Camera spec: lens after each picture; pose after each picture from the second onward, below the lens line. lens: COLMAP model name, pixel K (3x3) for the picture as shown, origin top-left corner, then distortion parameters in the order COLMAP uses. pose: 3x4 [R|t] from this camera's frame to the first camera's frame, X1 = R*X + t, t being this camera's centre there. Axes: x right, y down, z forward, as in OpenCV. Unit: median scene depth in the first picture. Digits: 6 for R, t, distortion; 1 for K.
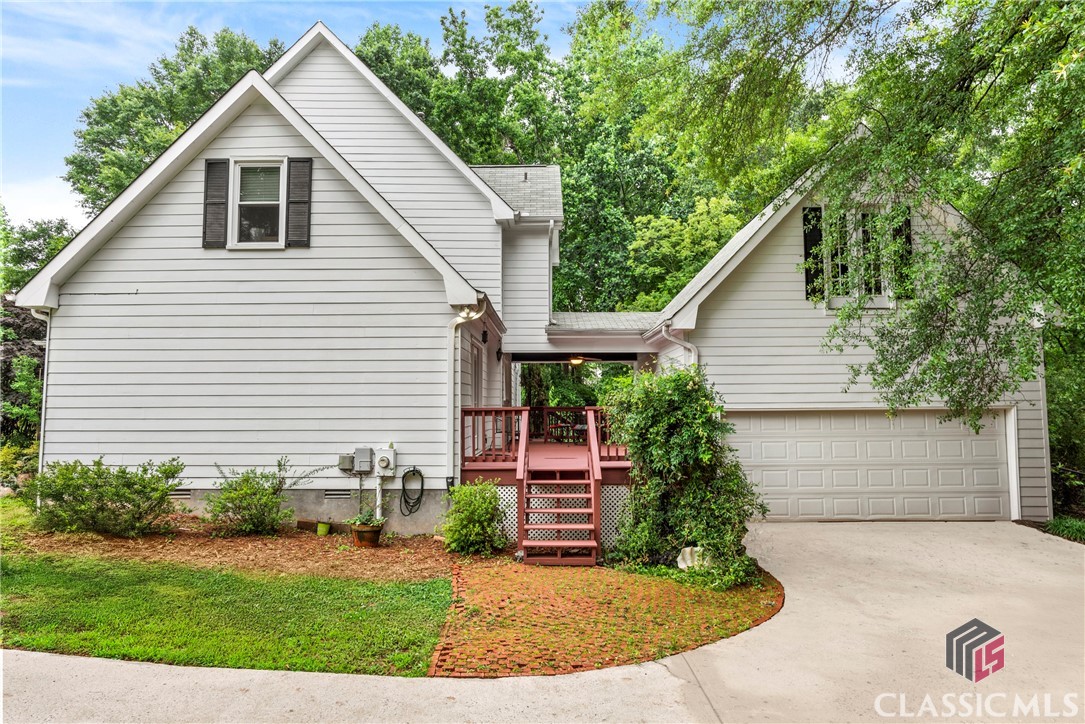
lens RADIAL K [[625.9, 0, 543.2], [0, 625.9, 359.0], [0, 0, 1]] dist [0.000297, 0.000047]
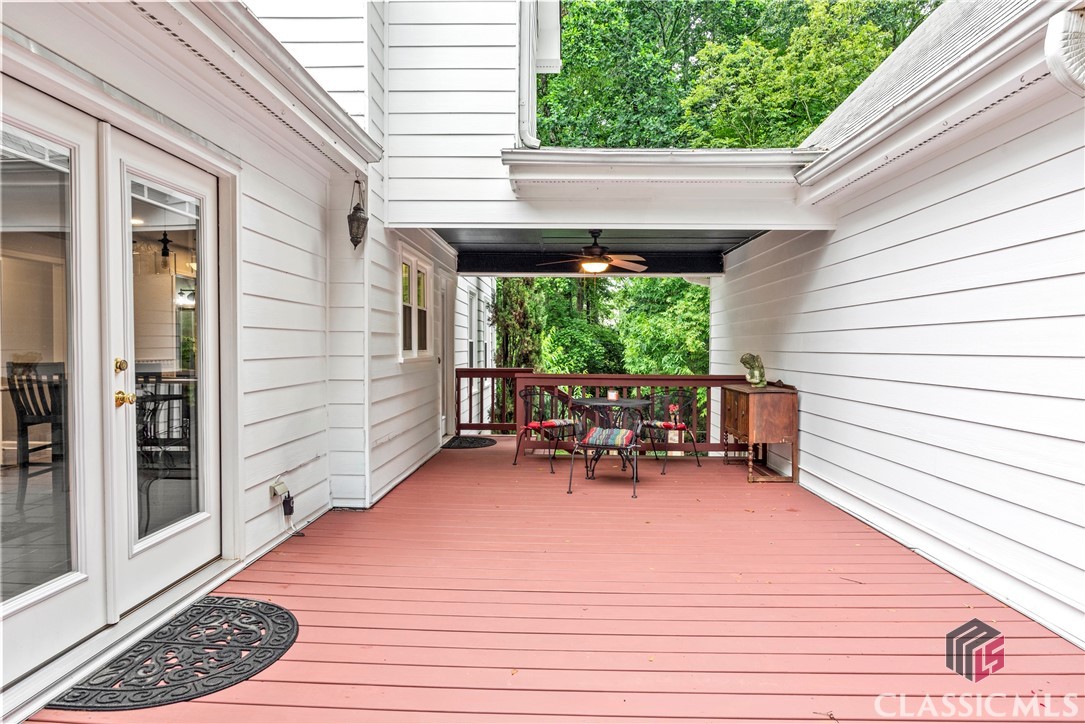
lens RADIAL K [[625.9, 0, 543.2], [0, 625.9, 362.3], [0, 0, 1]] dist [0.000297, 0.000047]
pose [[0.999281, 0.006138, -0.037420, 0.025107], [-0.003272, 0.997089, 0.076178, 0.027172], [0.037779, -0.076001, 0.996392, 0.381575]]
